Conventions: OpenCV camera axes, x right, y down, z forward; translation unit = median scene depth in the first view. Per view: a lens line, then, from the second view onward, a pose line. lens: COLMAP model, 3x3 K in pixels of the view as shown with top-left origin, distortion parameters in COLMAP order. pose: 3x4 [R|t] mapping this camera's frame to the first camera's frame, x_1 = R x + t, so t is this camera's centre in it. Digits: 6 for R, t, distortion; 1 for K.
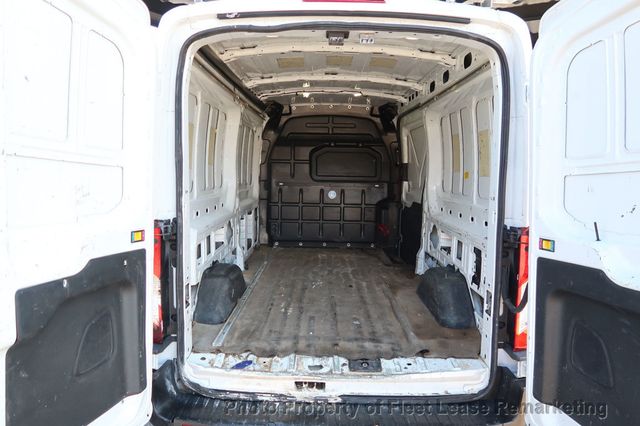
lens RADIAL K [[455.9, 0, 321.3], [0, 455.9, 212.8], [0, 0, 1]] dist [-0.009746, -0.000801]
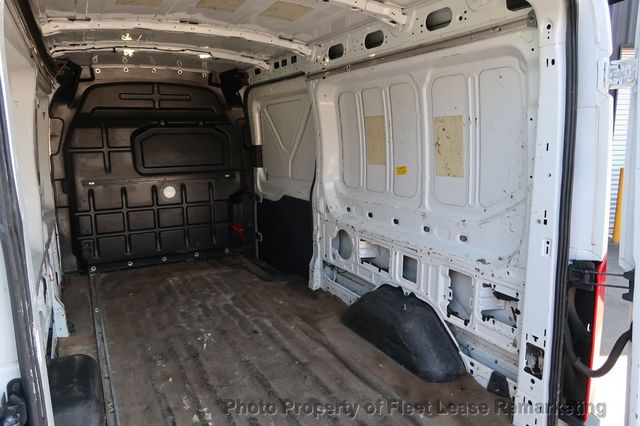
lens RADIAL K [[443.5, 0, 319.4], [0, 443.5, 213.1], [0, 0, 1]] dist [-0.027305, 0.005571]
pose [[0.869208, -0.114446, 0.481019, -0.126659], [0.072907, 0.991876, 0.104246, -0.070259], [-0.489041, -0.055542, 0.870490, 0.281939]]
